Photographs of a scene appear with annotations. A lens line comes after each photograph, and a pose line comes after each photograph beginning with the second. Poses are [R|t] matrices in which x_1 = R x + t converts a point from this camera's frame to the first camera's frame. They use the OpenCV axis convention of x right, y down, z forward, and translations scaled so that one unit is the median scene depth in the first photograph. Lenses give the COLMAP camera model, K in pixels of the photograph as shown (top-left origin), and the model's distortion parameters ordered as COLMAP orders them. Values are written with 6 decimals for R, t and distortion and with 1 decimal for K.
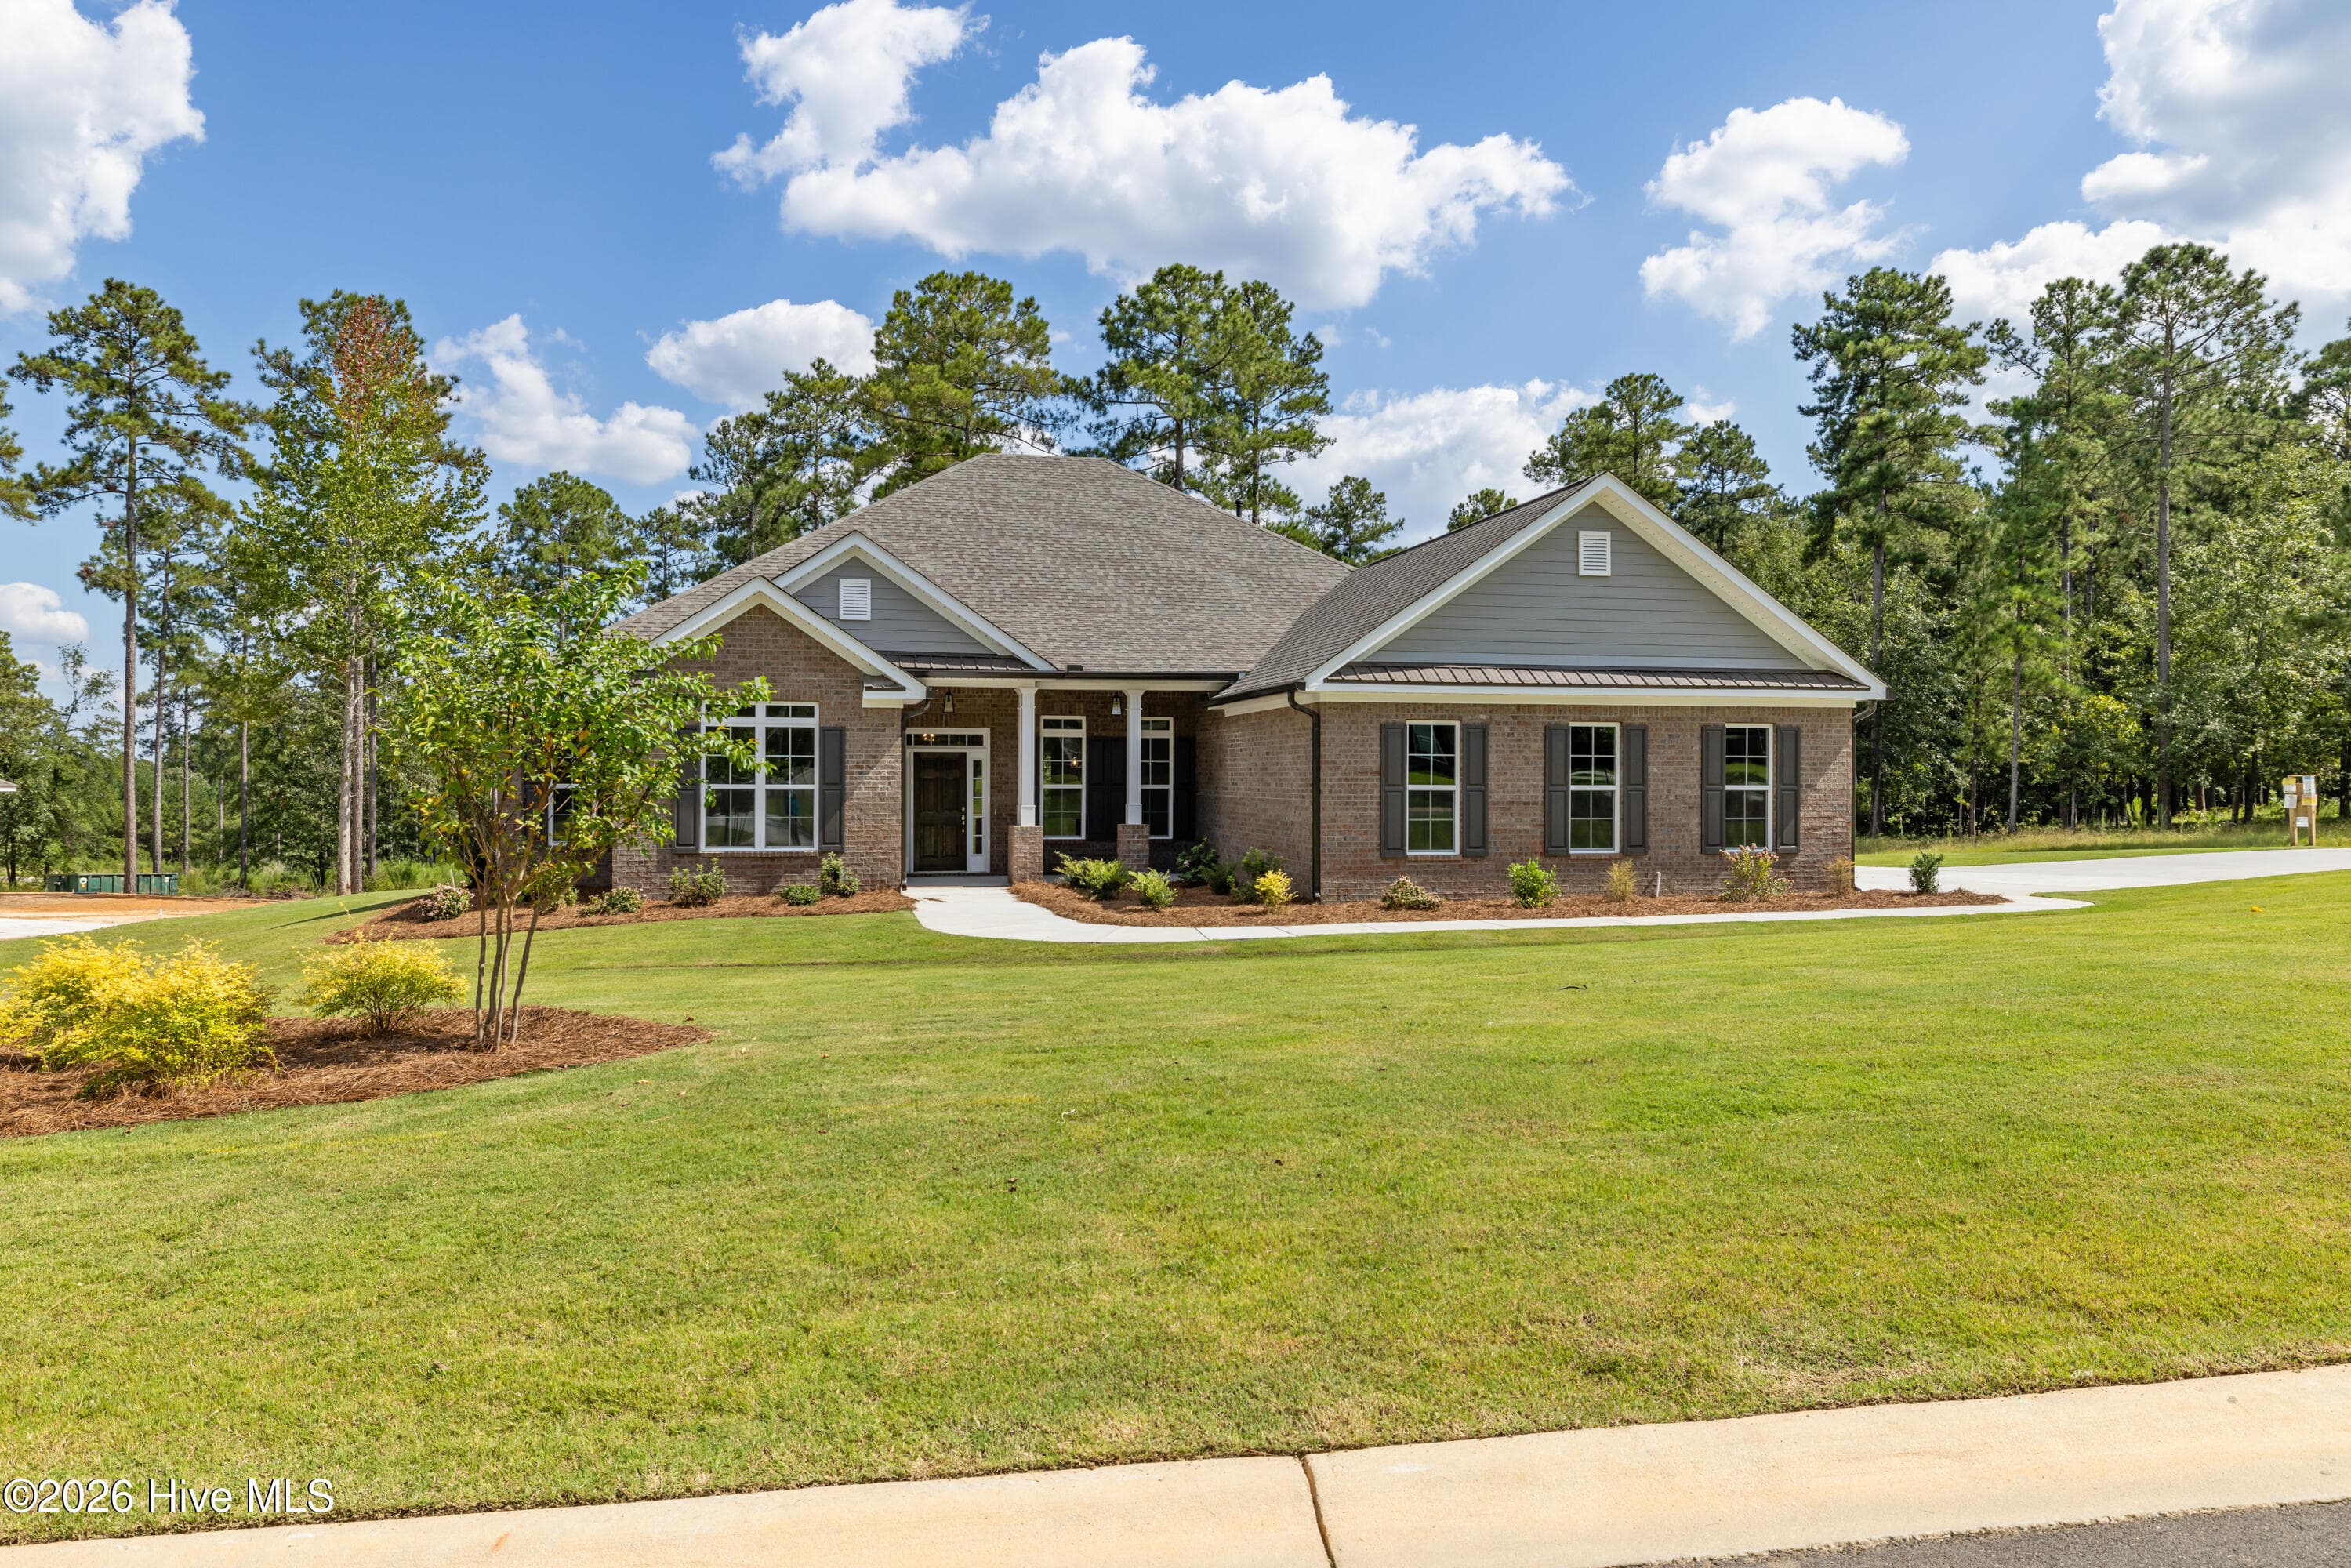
lens RADIAL K [[1596.9, 0, 1183.2], [0, 1596.9, 781.1], [0, 0, 1]] dist [0.004505, -0.005537]
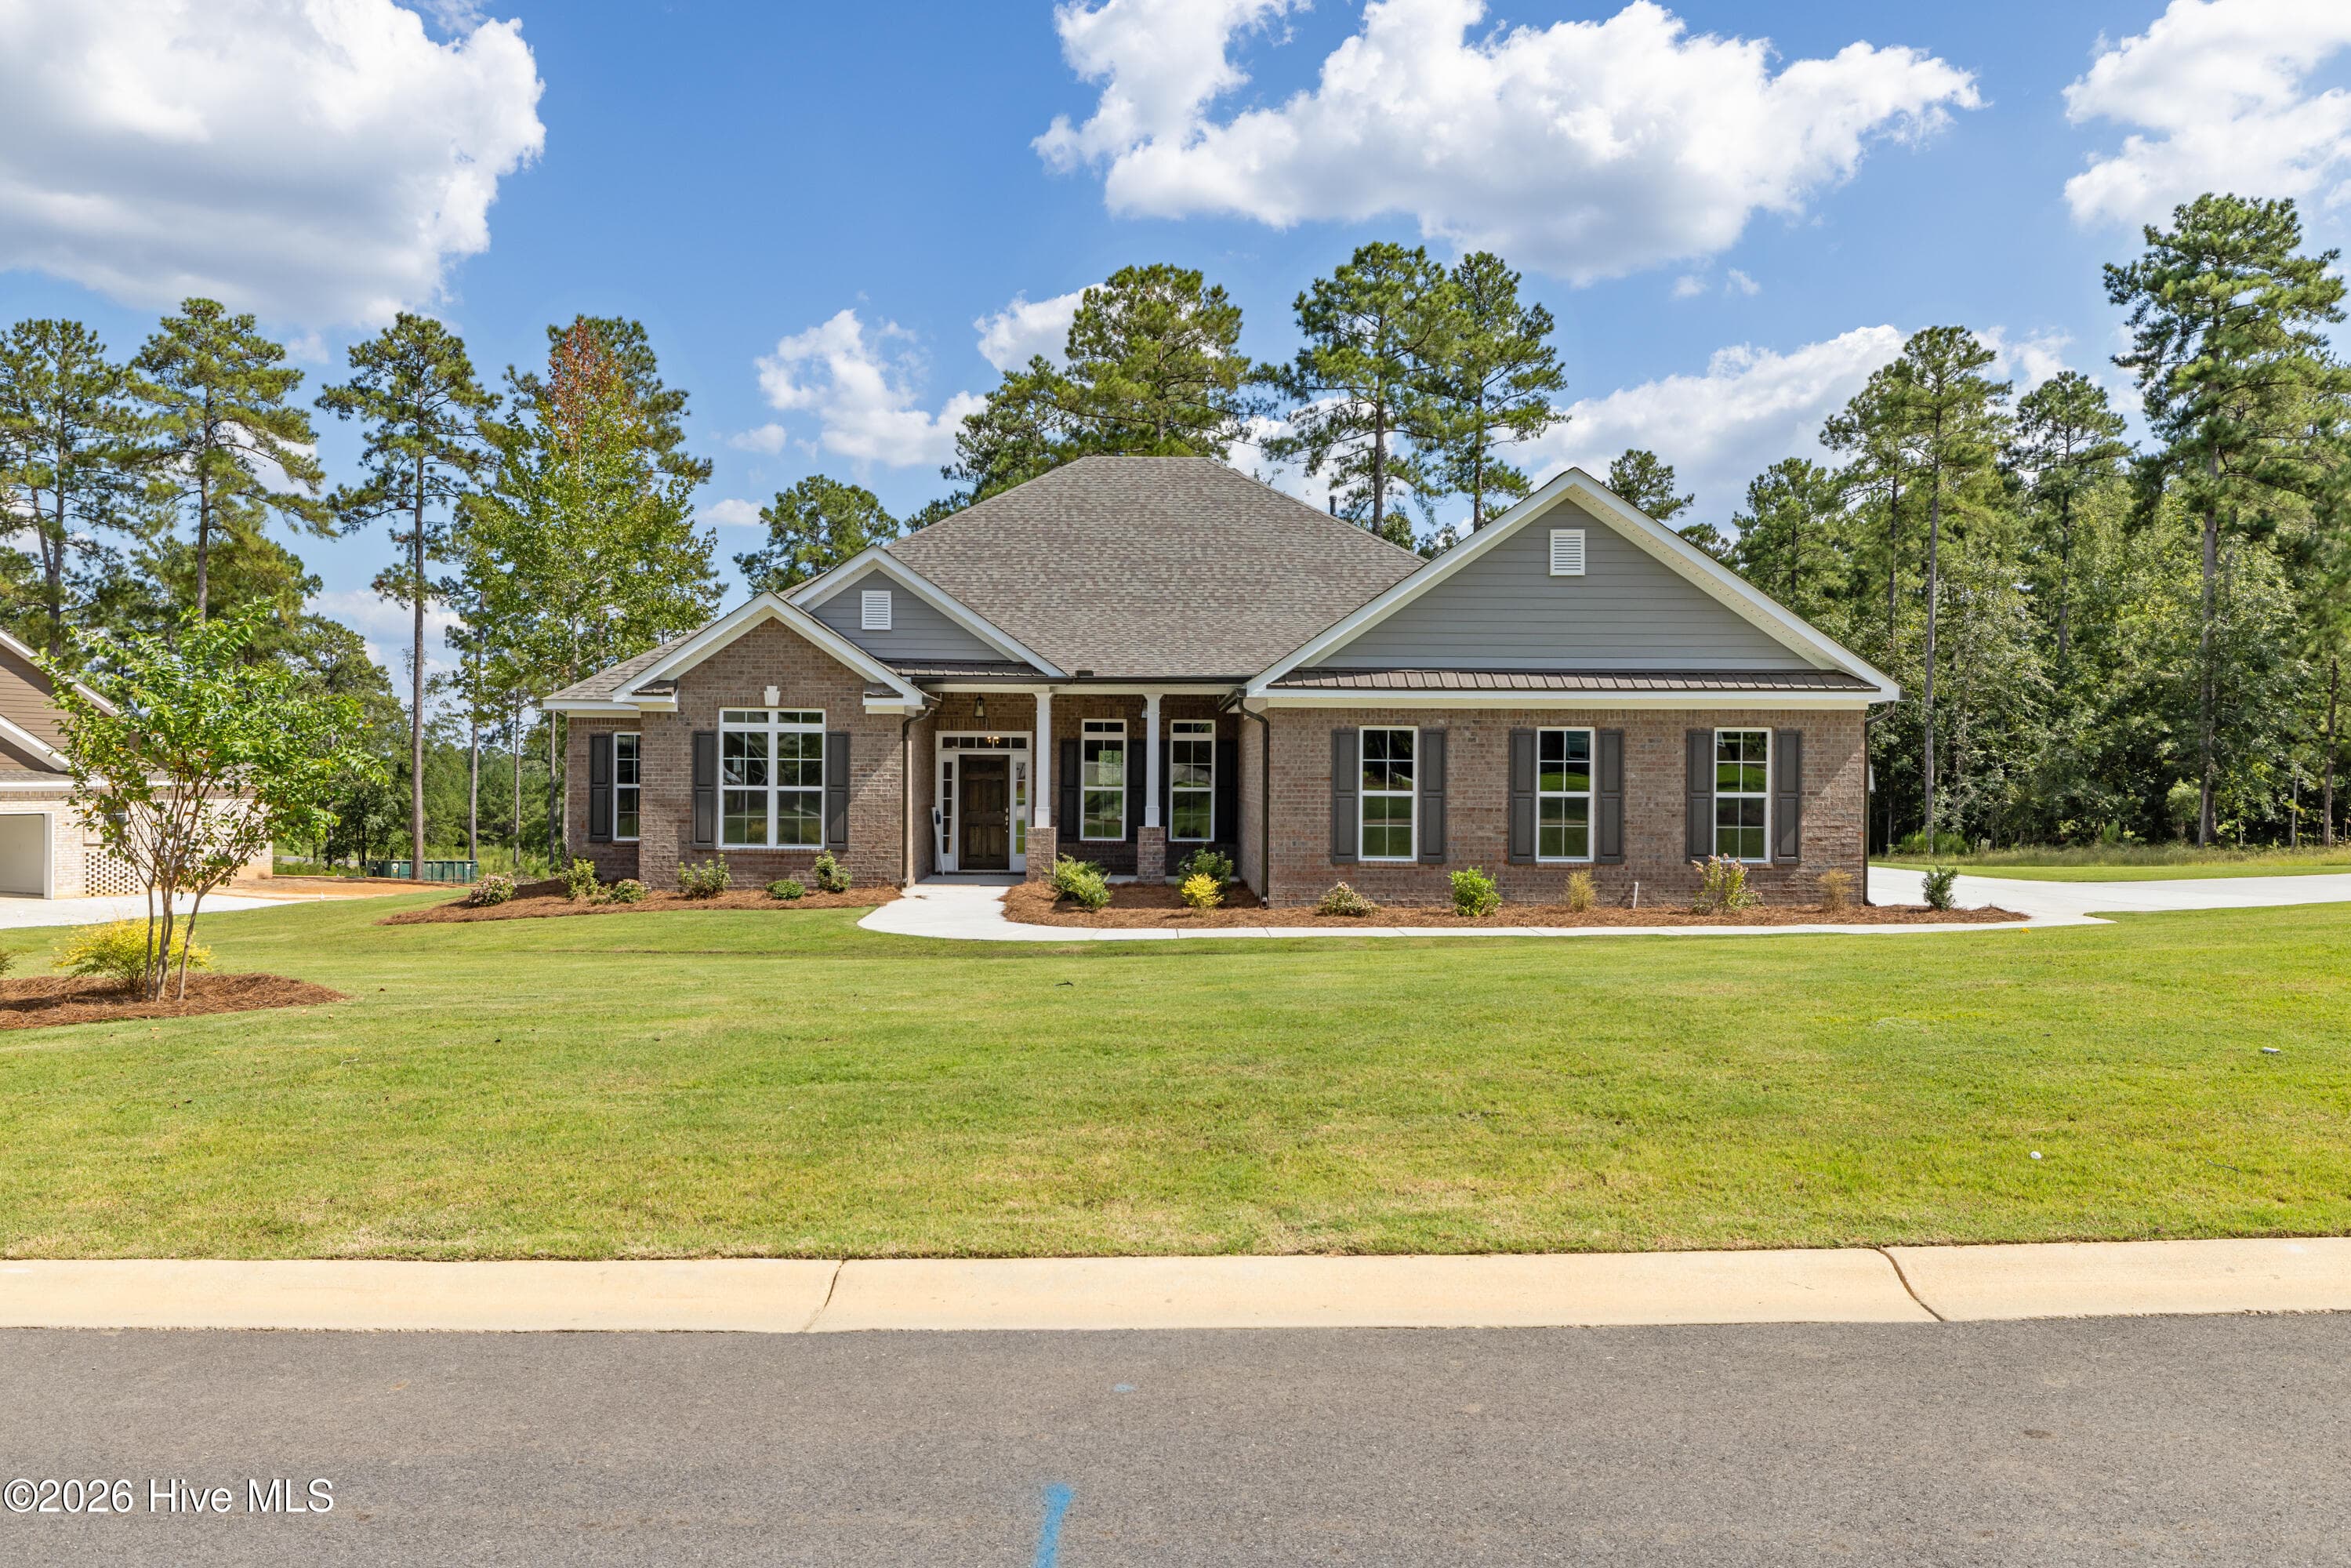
lens RADIAL K [[1684.9, 0, 1185.4], [0, 1684.9, 778.3], [0, 0, 1]] dist [0.030169, -0.046591]
pose [[0.979060, 0.004455, -0.203524, 0.195617], [-0.004183, 0.999990, 0.001764, -0.005156], [0.203530, -0.000875, 0.979068, -0.040346]]
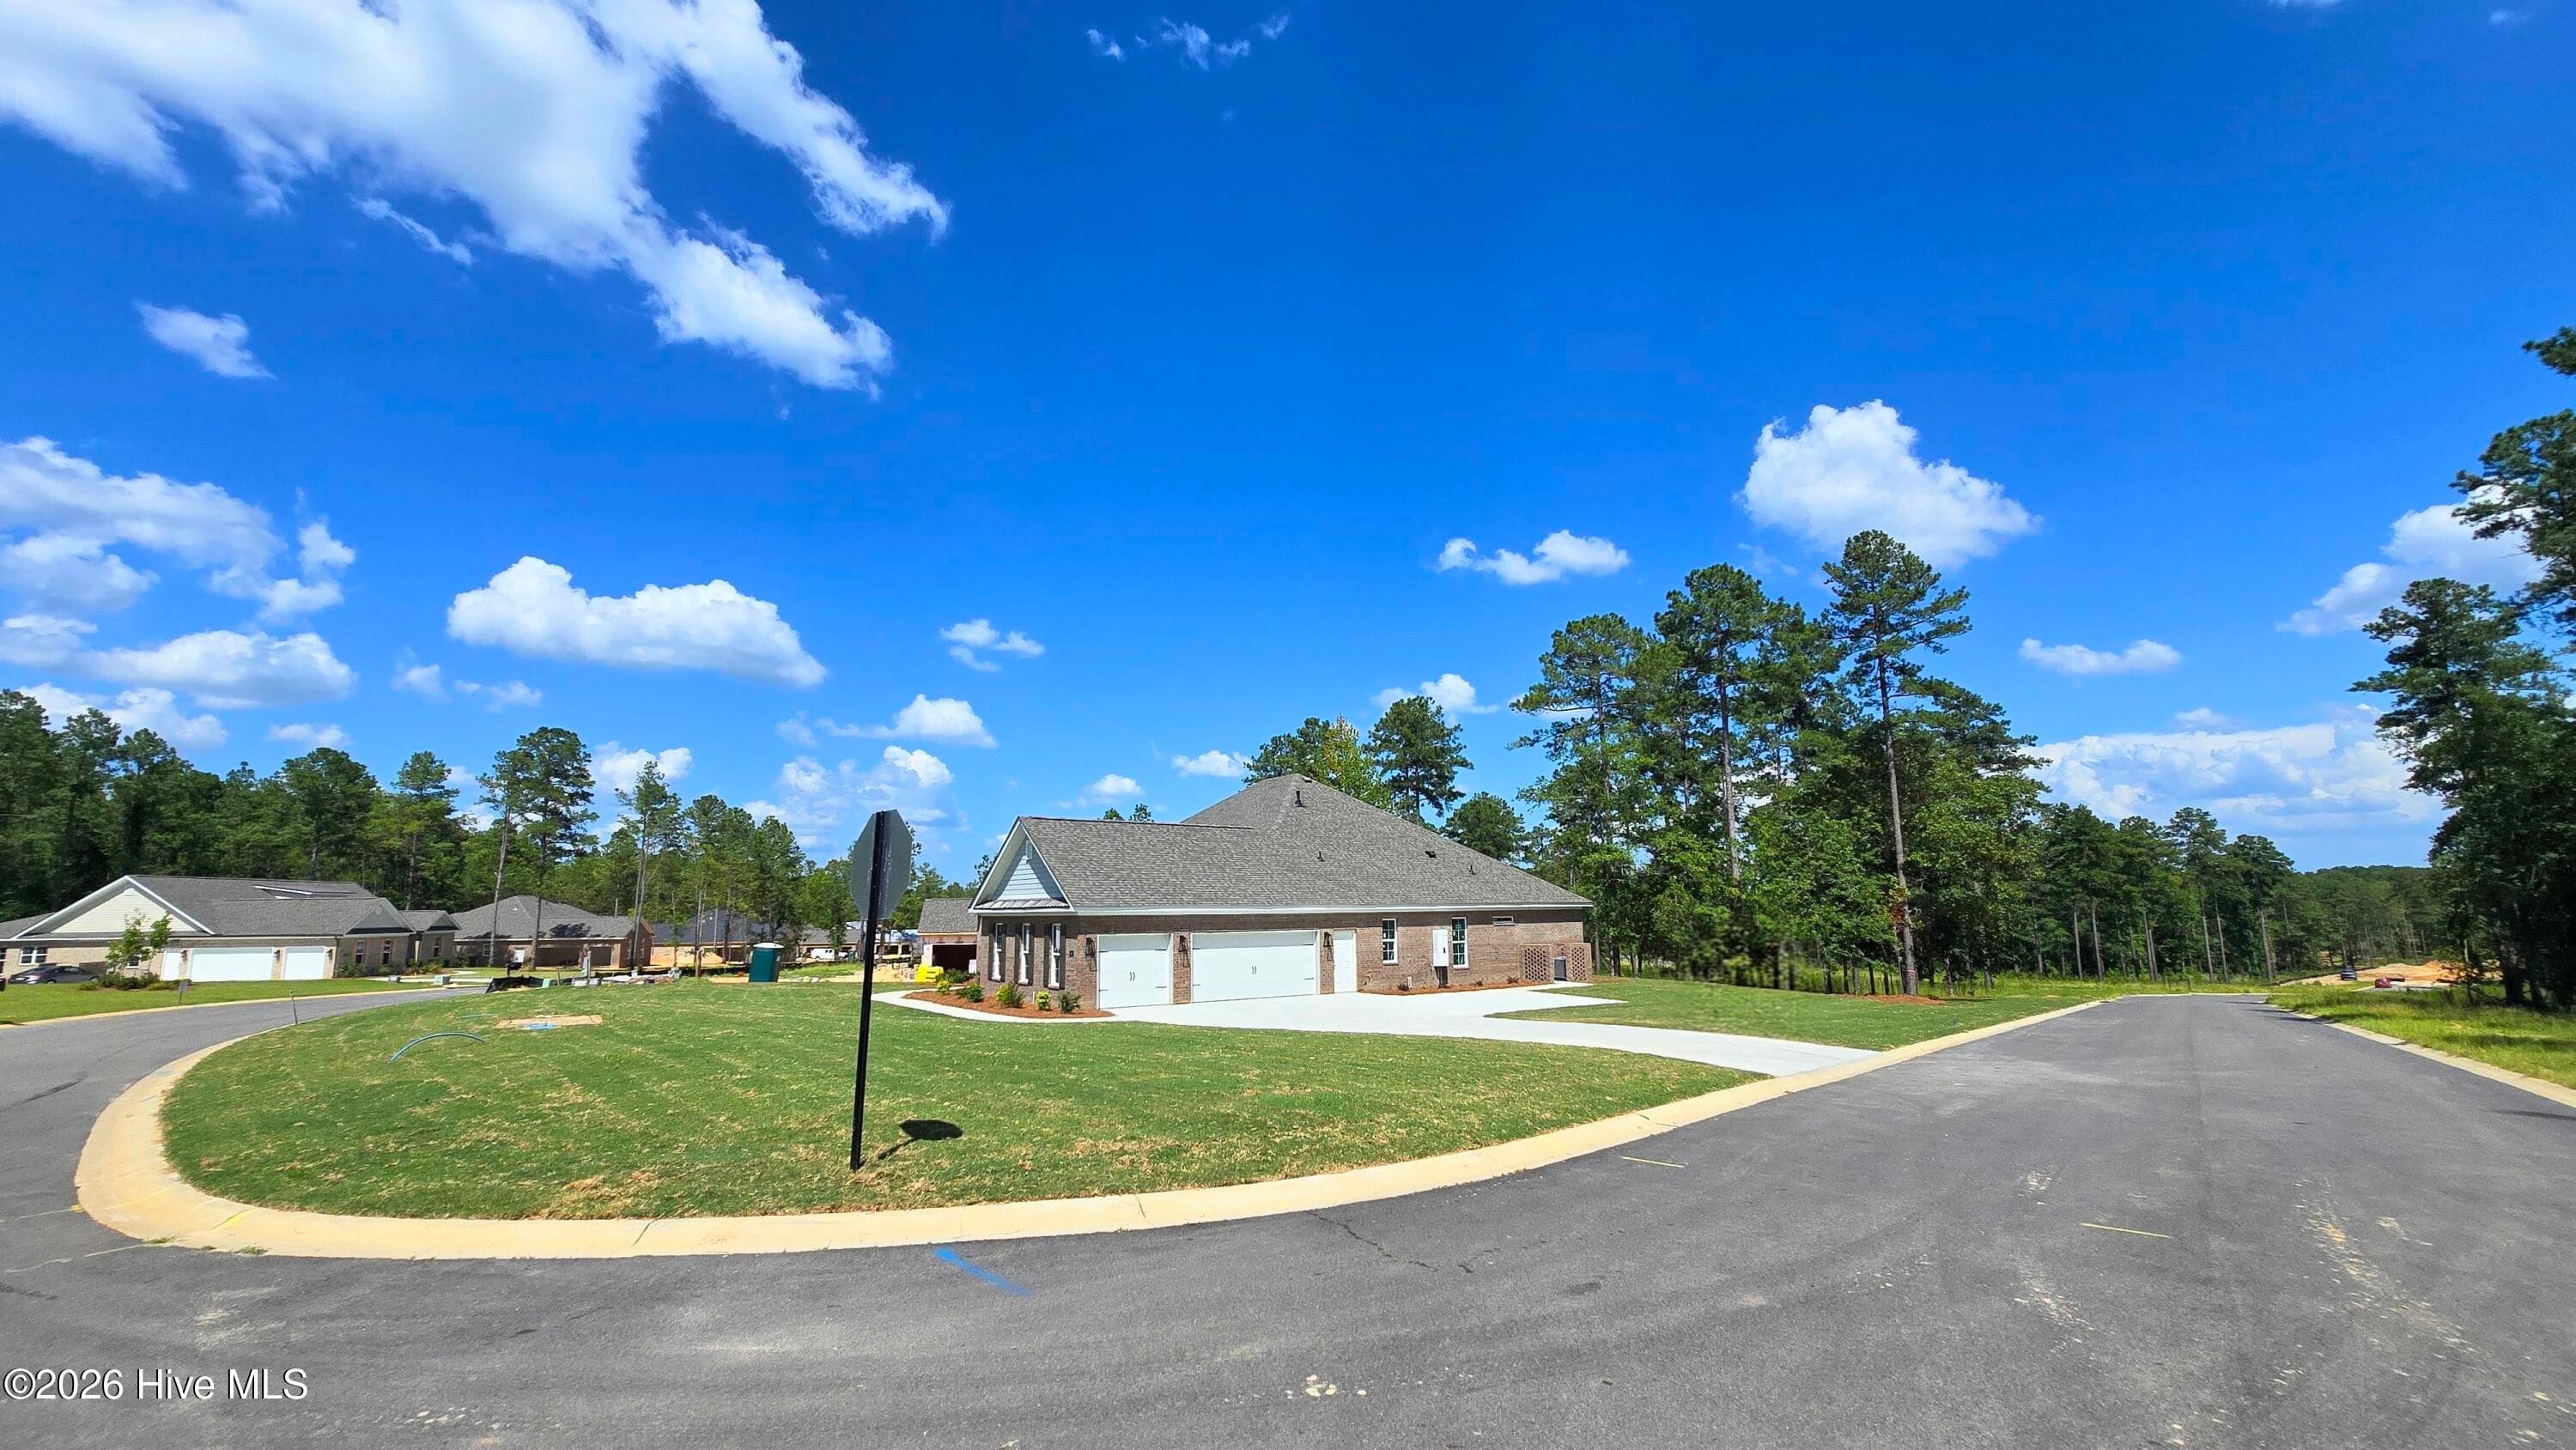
lens RADIAL K [[1038.6, 0, 1282.7], [0, 1038.6, 767.9], [0, 0, 1]] dist [-0.019299, -0.000023]
pose [[0.372858, -0.125752, -0.919328, 1.494962], [0.010318, 0.991275, -0.131409, -0.048186], [0.927831, 0.039511, 0.370902, 0.643578]]
